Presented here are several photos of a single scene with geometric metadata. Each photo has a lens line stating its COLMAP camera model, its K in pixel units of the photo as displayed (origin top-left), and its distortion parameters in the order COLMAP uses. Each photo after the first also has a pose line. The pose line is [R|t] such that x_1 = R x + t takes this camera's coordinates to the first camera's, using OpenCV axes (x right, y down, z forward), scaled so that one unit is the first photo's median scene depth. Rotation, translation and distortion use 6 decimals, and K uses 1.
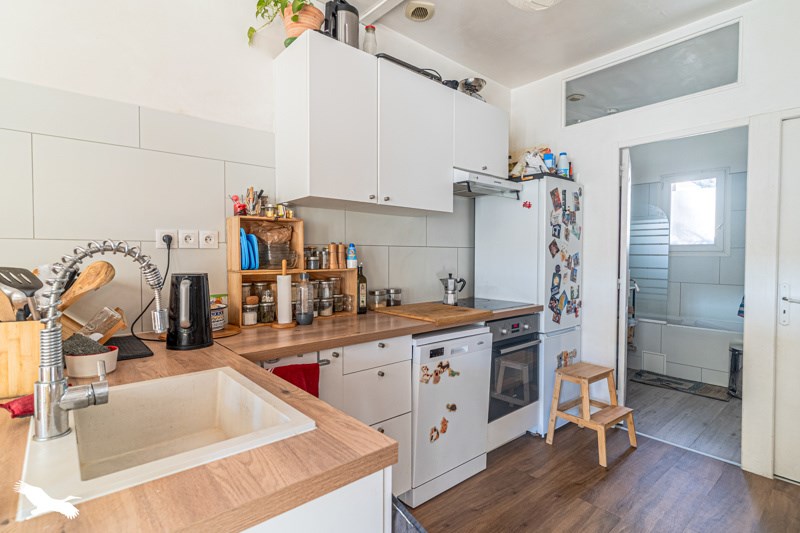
lens RADIAL K [[399.5, 0, 403.5], [0, 399.5, 265.3], [0, 0, 1]] dist [0.002280, -0.000488]
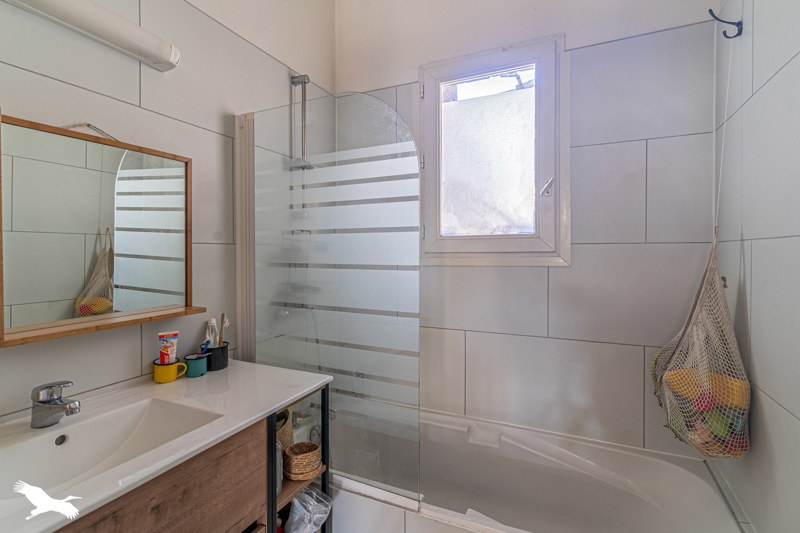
lens RADIAL K [[399.5, 0, 396.9], [0, 399.5, 260.5], [0, 0, 1]] dist [0.002280, -0.000488]
pose [[0.919654, -0.006107, 0.392683, 0.505485], [0.010440, 0.999906, -0.008898, -0.025848], [-0.392592, 0.012282, 0.919631, 0.701086]]
